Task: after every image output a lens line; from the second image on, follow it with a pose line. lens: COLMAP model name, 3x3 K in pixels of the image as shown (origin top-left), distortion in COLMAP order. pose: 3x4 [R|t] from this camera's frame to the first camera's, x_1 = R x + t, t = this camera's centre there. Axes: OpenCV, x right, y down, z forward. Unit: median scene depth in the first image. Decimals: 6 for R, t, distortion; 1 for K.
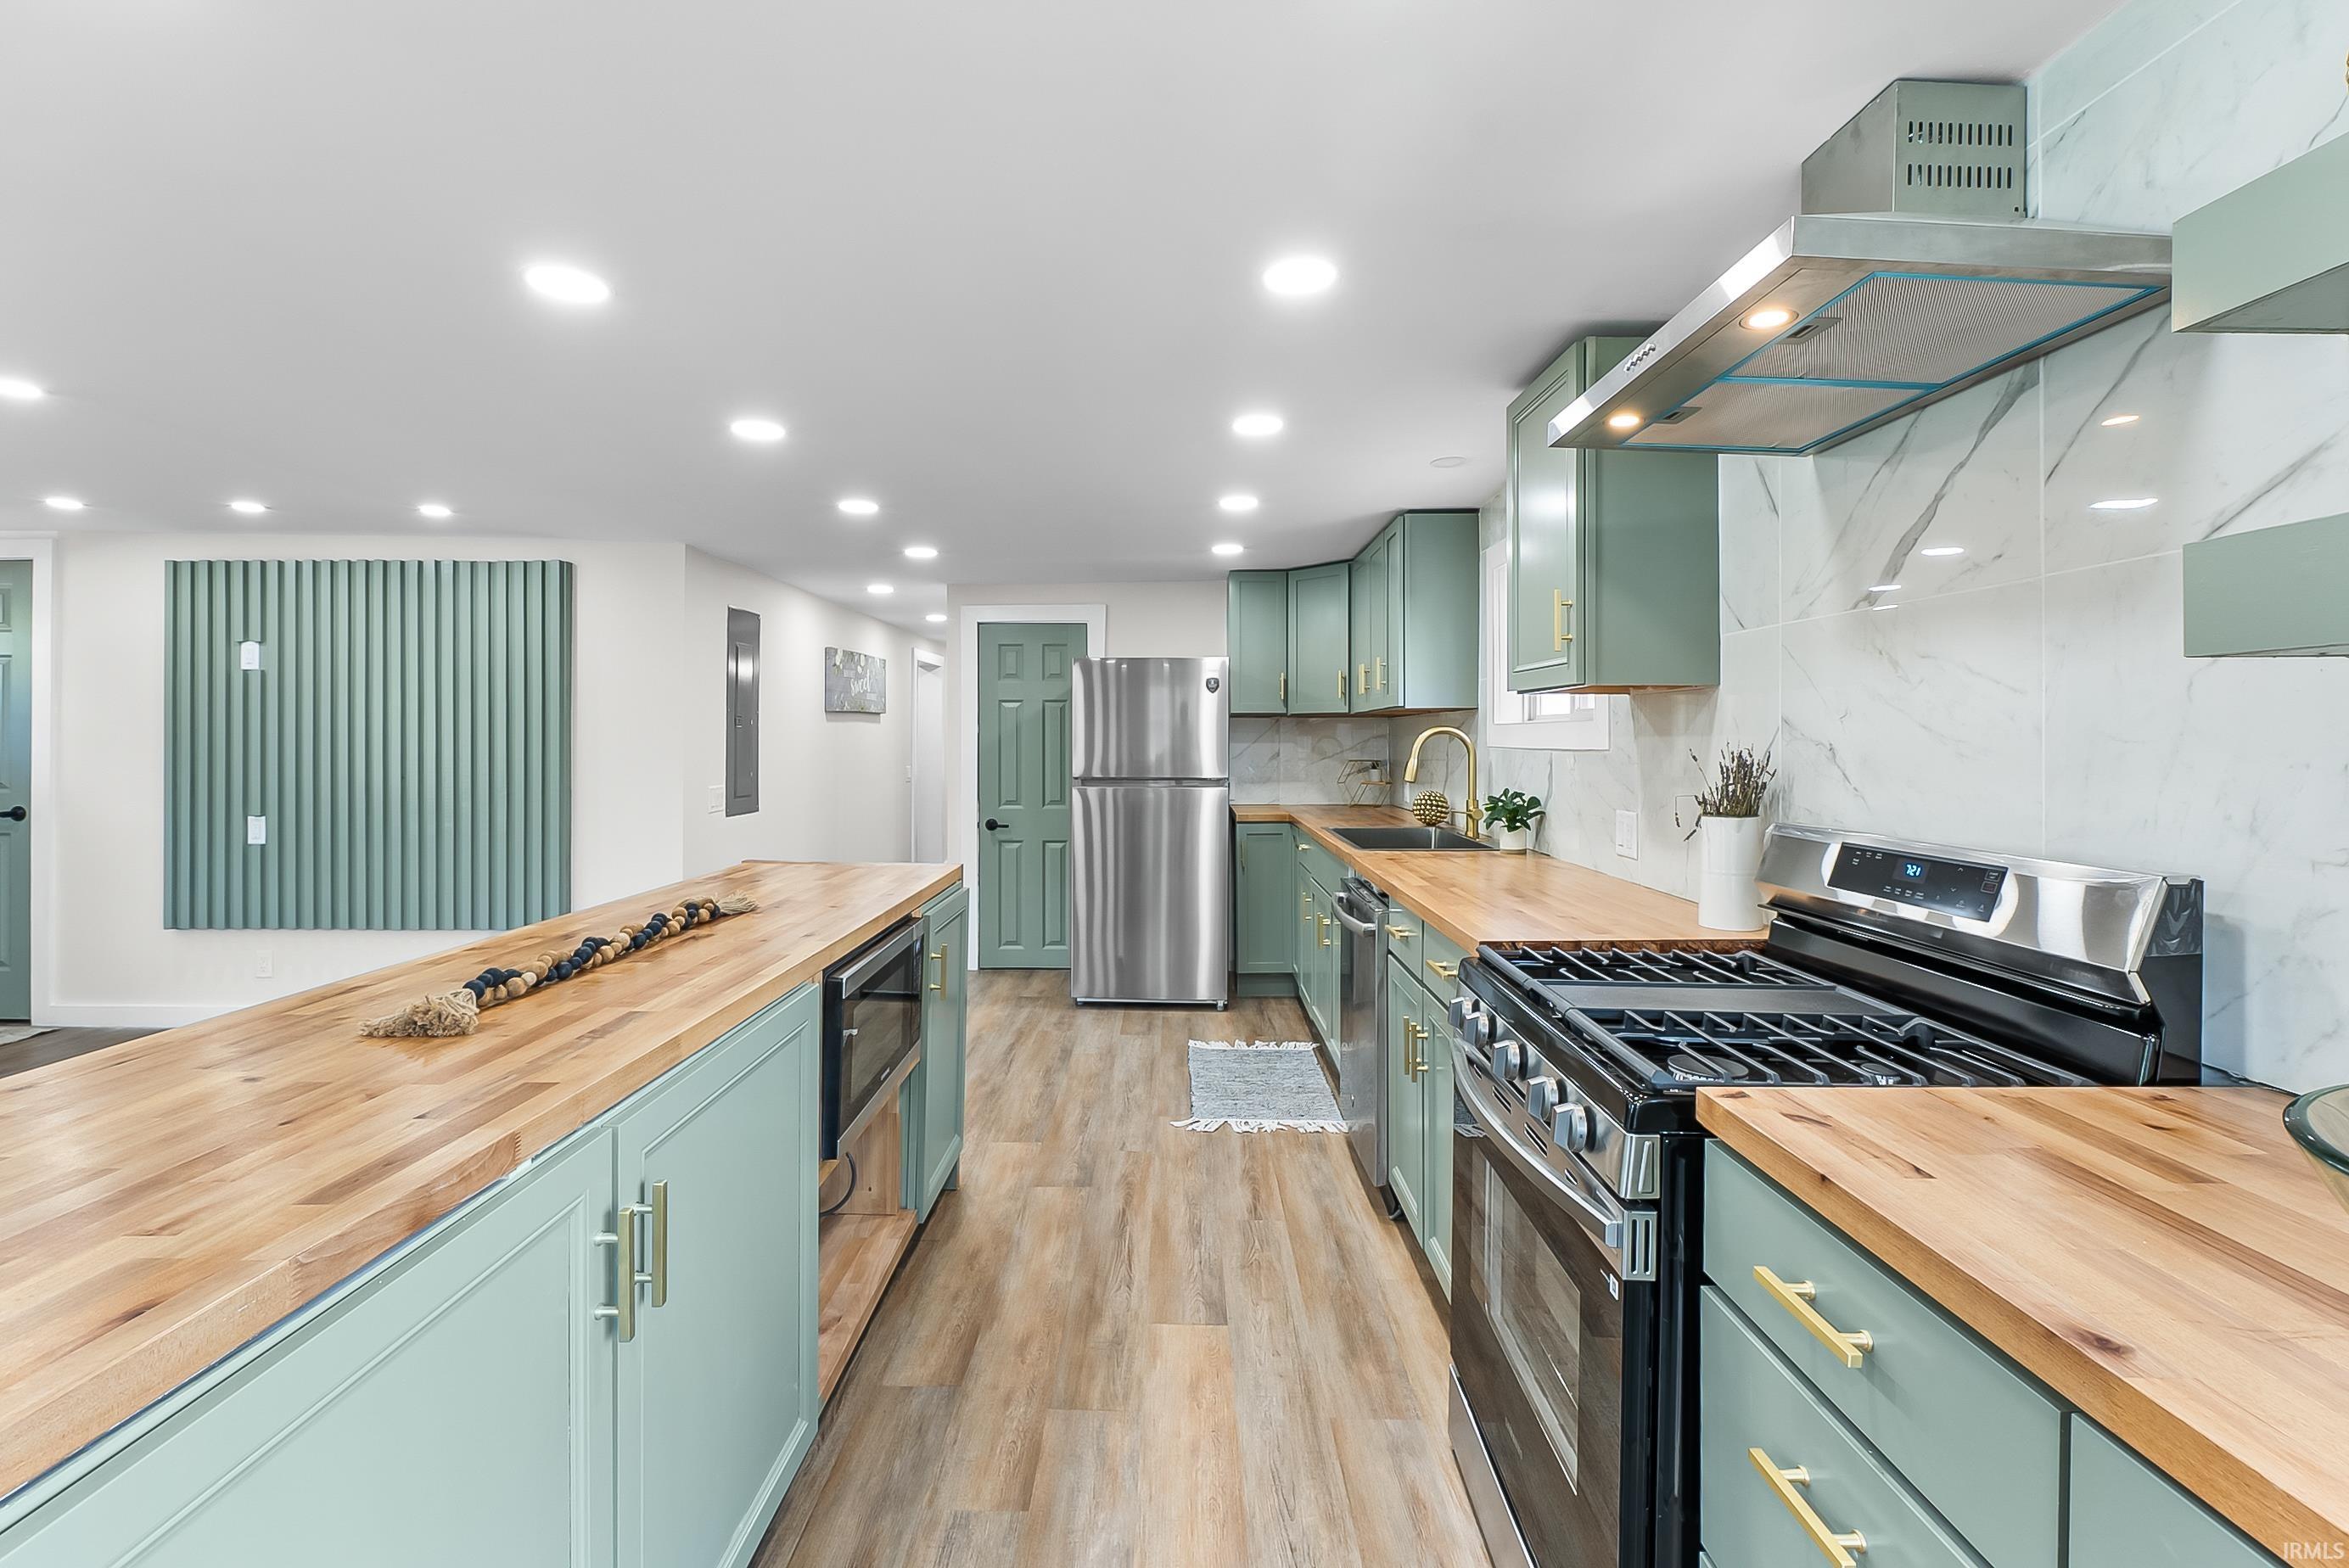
lens RADIAL K [[1003.6, 0, 1173.3], [0, 1003.6, 742.6], [0, 0, 1]] dist [-0.010558, 0.001121]
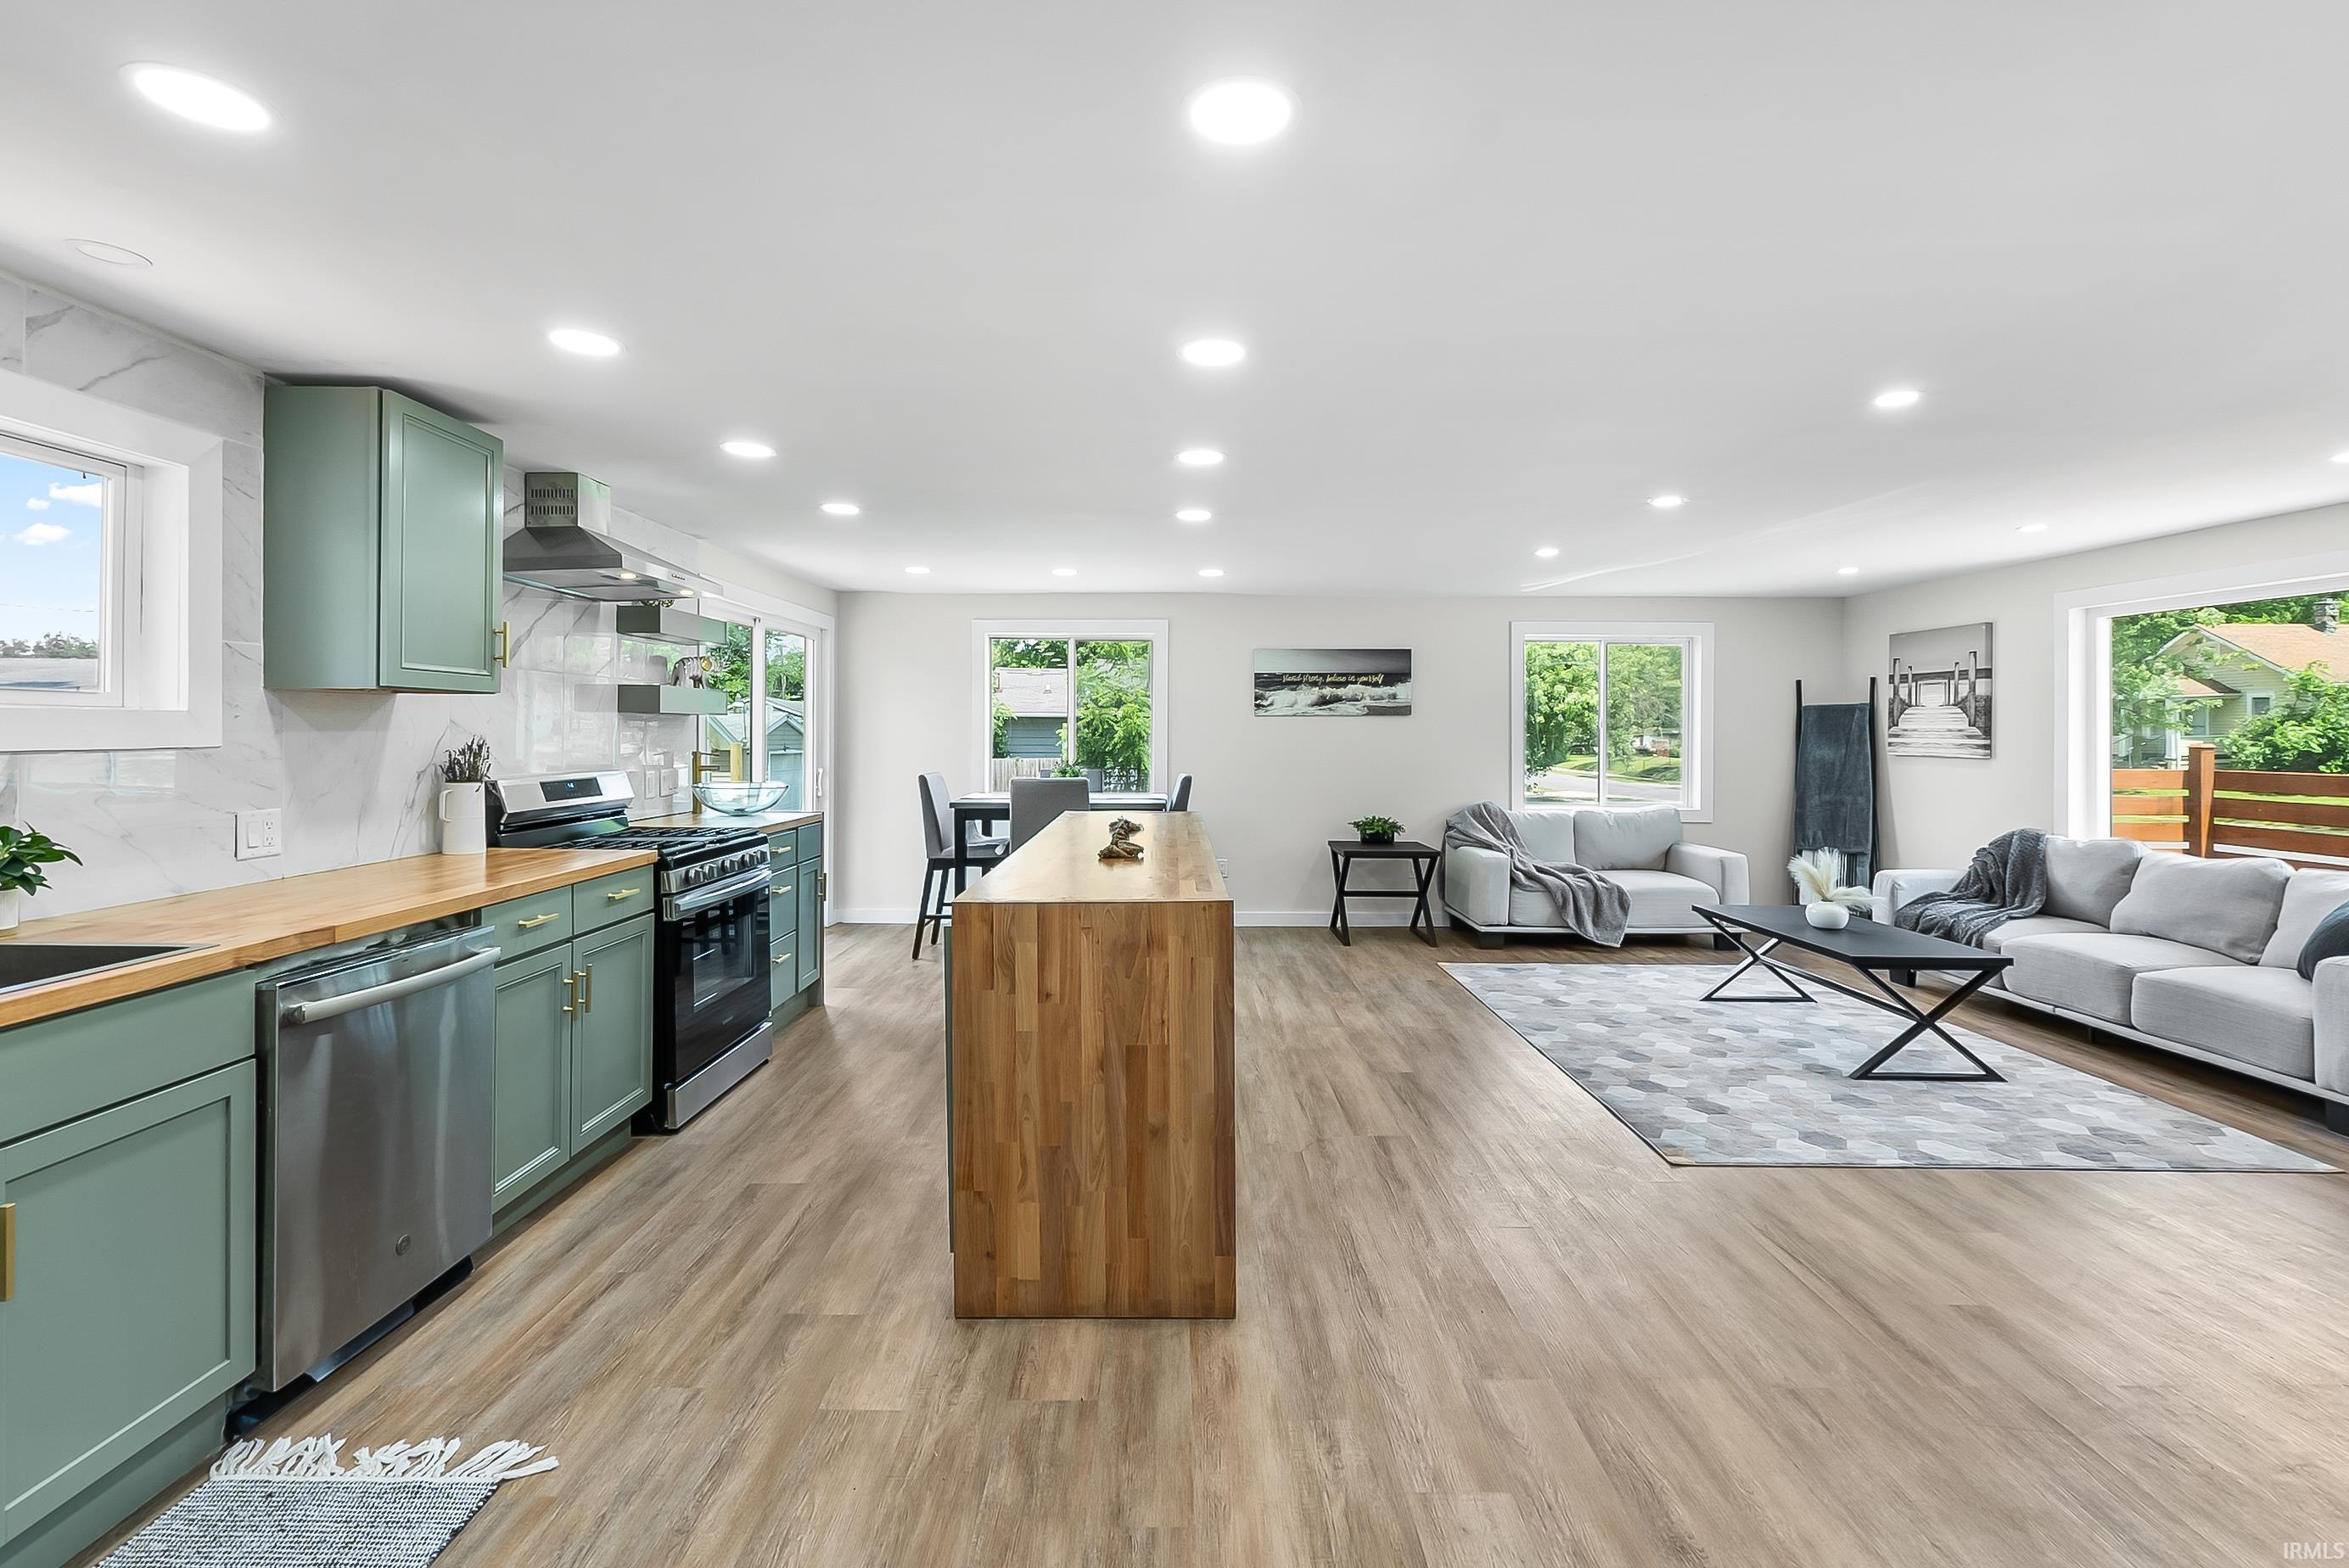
lens RADIAL K [[1003.6, 0, 1160.1], [0, 1003.6, 738.6], [0, 0, 1]] dist [-0.010558, 0.001121]
pose [[-0.999932, -0.008236, 0.008267, -0.332189], [-0.008128, 0.999883, 0.012940, -0.014526], [-0.008373, 0.012872, -0.999882, 1.562646]]
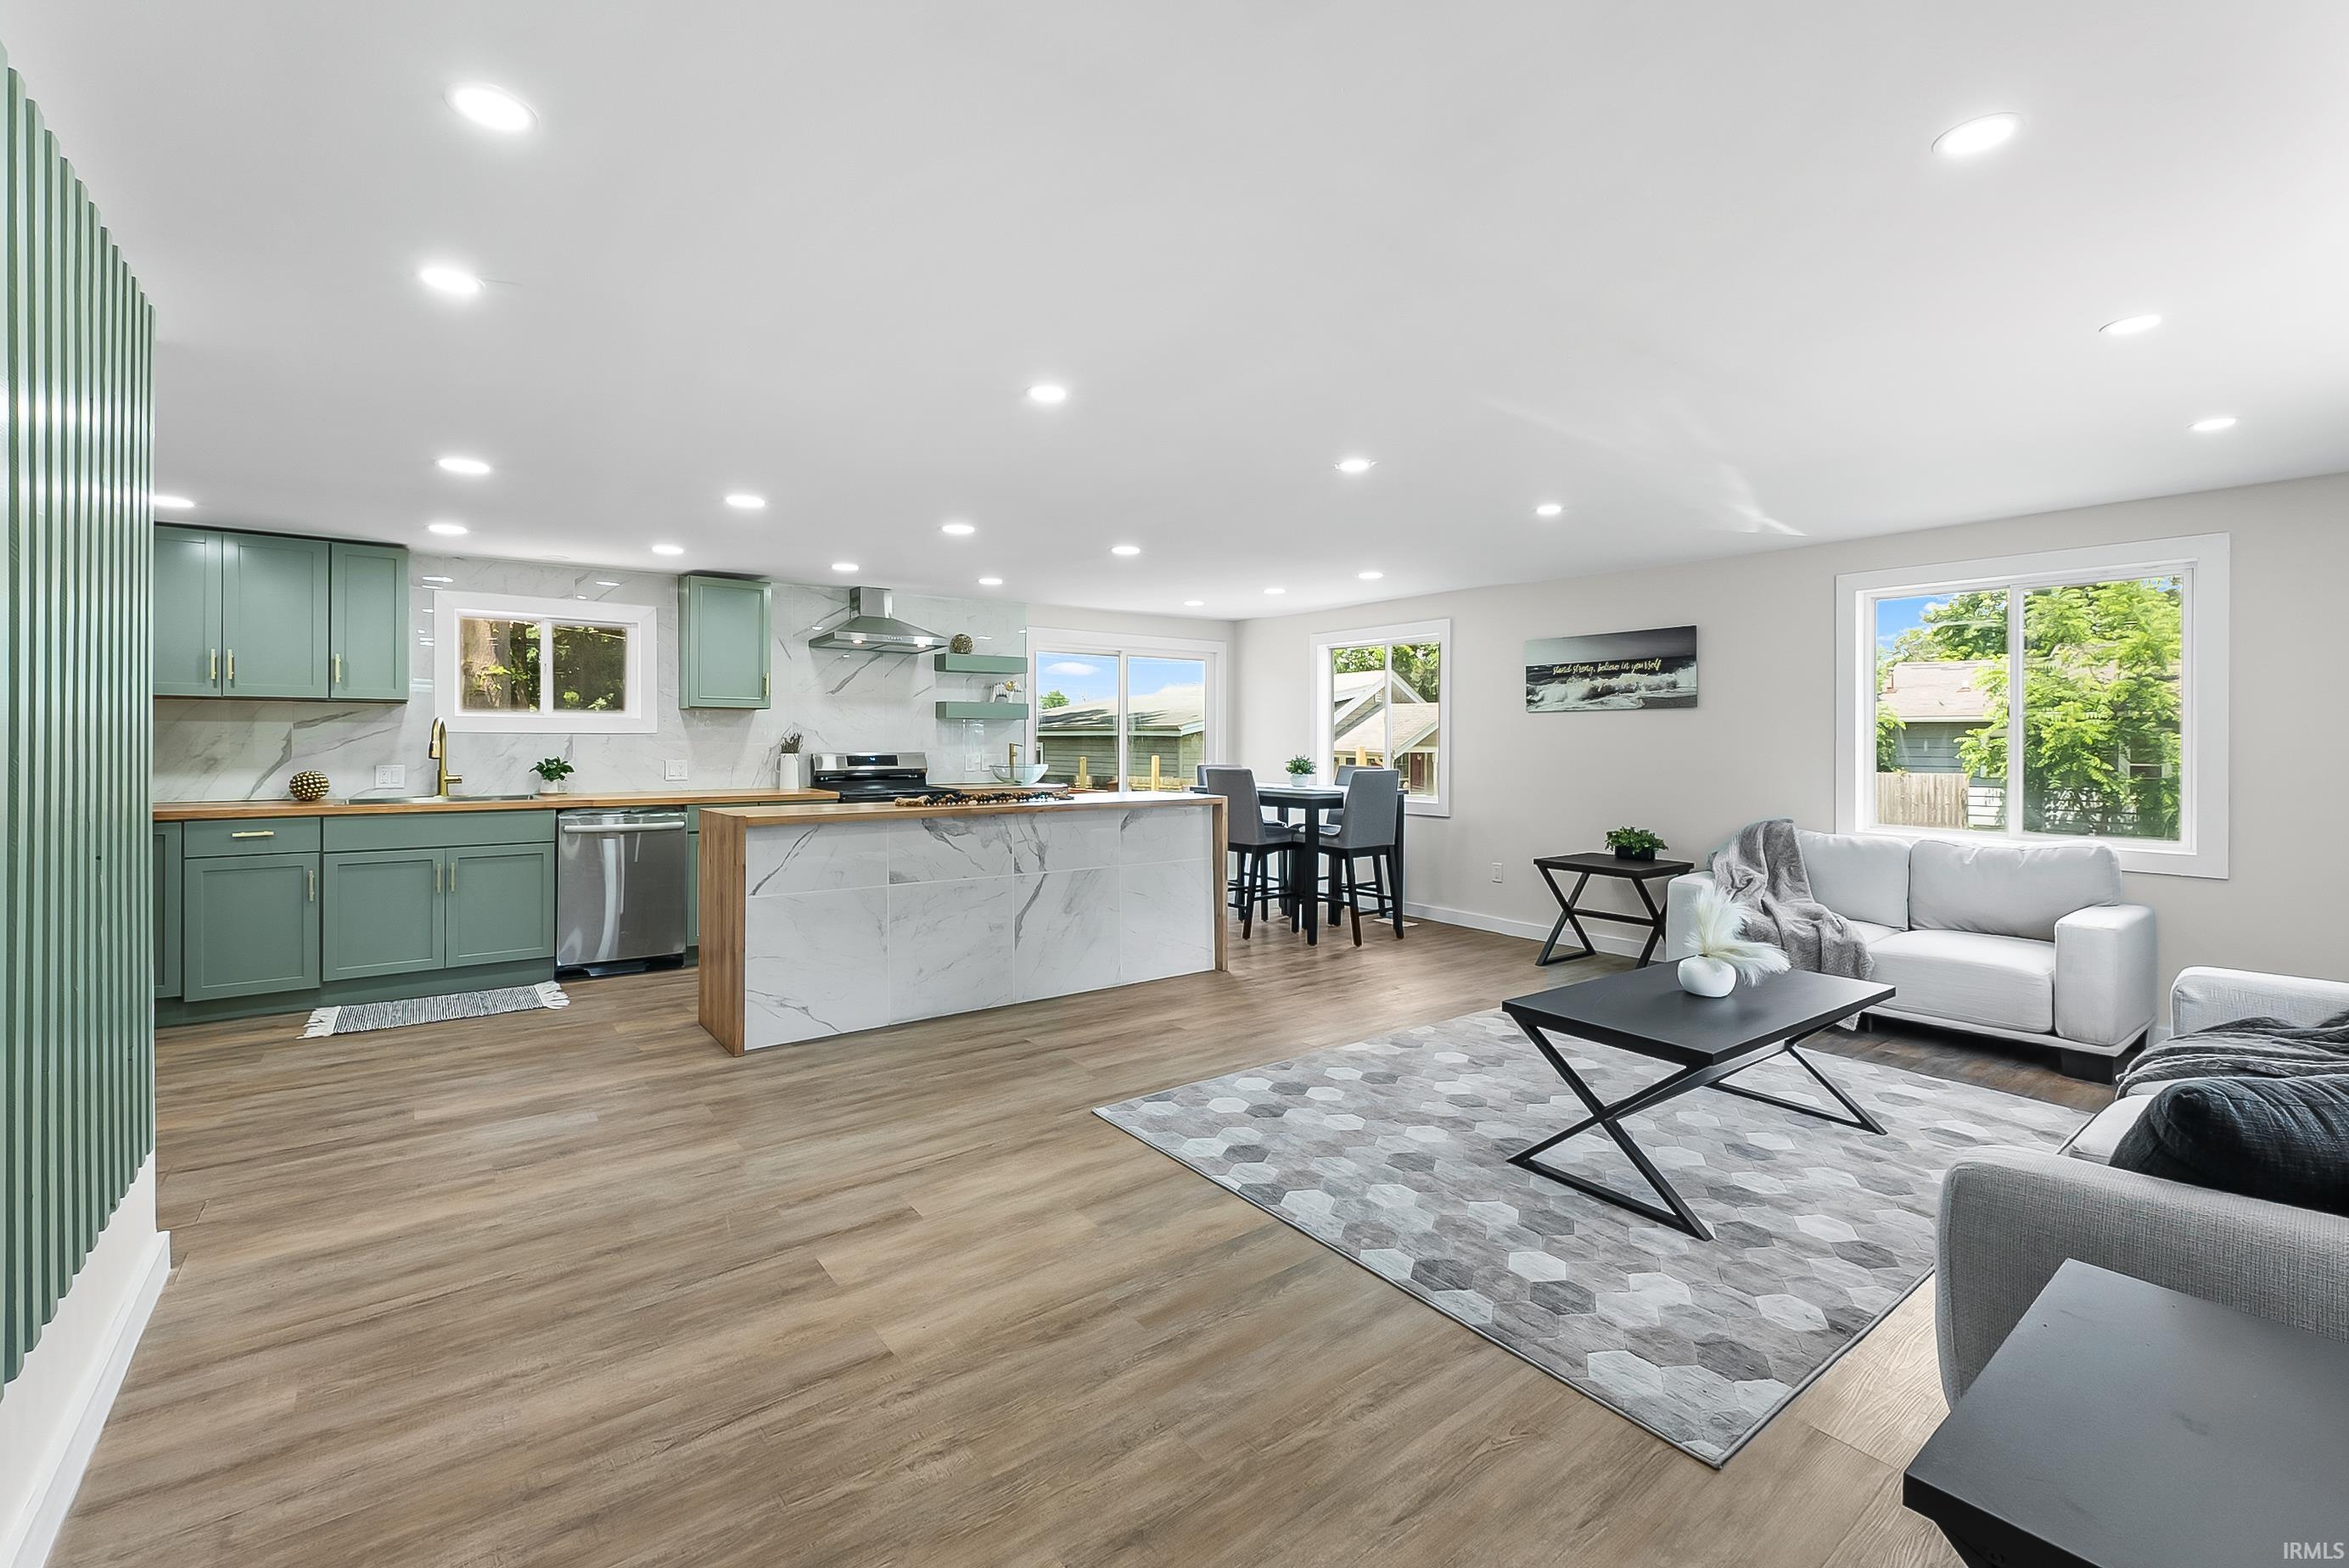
lens RADIAL K [[1003.6, 0, 1174.4], [0, 1003.6, 739.6], [0, 0, 1]] dist [-0.010558, 0.001121]
pose [[-0.609162, -0.005668, 0.793026, -1.628643], [-0.001658, 0.999981, 0.005873, 0.005949], [-0.793044, 0.002263, -0.609160, 1.194392]]
